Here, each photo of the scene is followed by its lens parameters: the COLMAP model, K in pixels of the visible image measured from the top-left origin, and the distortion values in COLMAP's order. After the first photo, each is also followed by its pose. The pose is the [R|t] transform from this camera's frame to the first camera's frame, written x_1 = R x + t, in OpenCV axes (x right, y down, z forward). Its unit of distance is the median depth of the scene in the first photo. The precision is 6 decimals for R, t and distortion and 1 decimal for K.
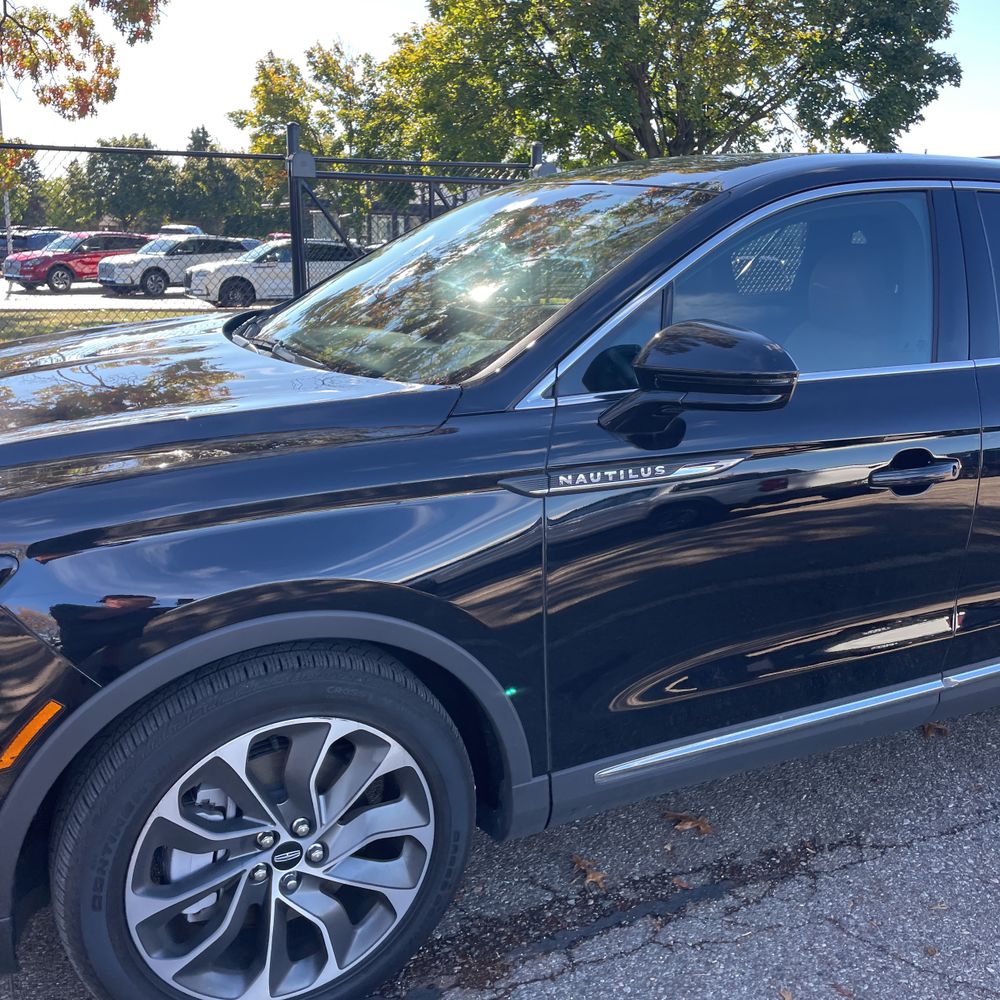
lens RADIAL K [[1046.4, 0, 507.1], [0, 1046.4, 490.4], [0, 0, 1]] dist [0.031538, 0.000000]
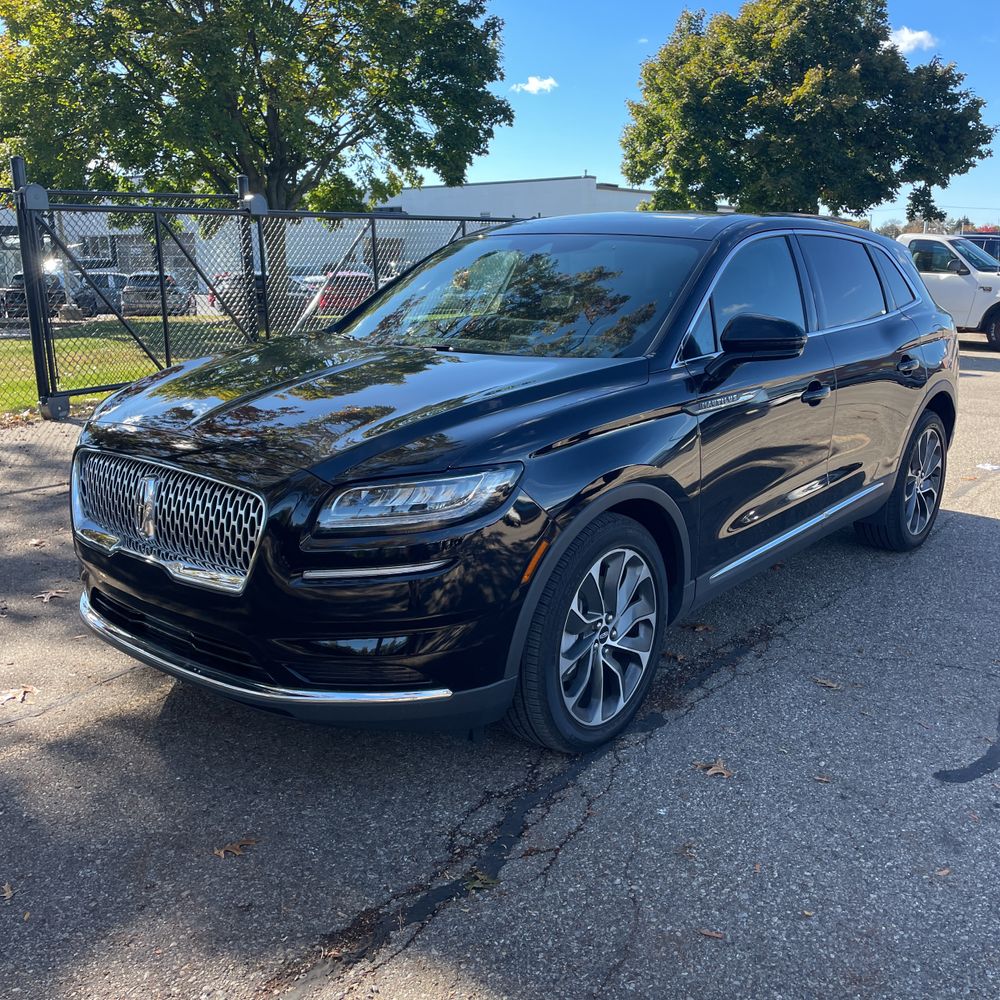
lens RADIAL K [[1046.4, 0, 506.8], [0, 1046.4, 495.5], [0, 0, 1]] dist [0.031538, 0.000000]
pose [[0.903833, -0.115555, 0.411988, -0.740739], [0.119314, 0.992716, 0.016683, 0.054047], [-0.410915, 0.034077, 0.911037, -0.356403]]
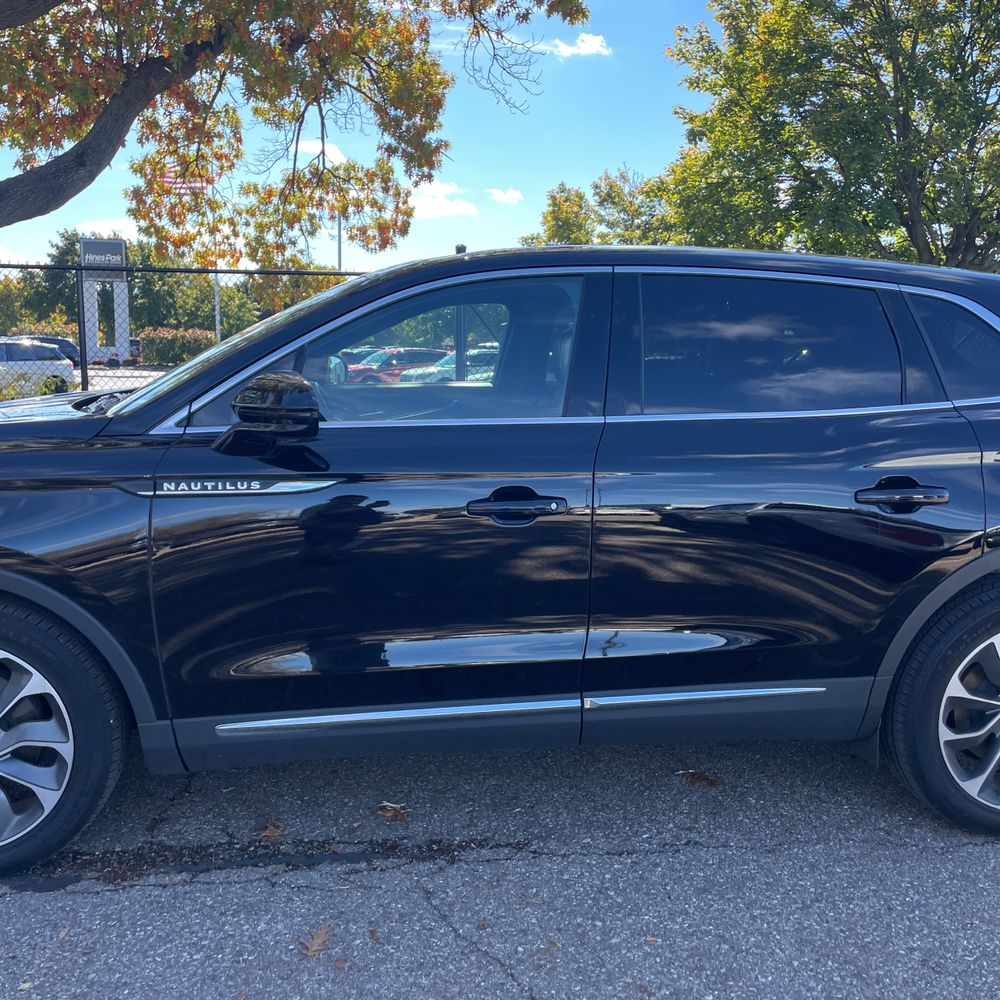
lens RADIAL K [[1046.4, 0, 494.7], [0, 1046.4, 505.4], [0, 0, 1]] dist [0.031538, 0.000000]
pose [[0.943409, 0.038550, -0.329382, 0.650356], [-0.069351, 0.994194, -0.082273, 0.069805], [0.324298, 0.100460, 0.940605, -0.081261]]
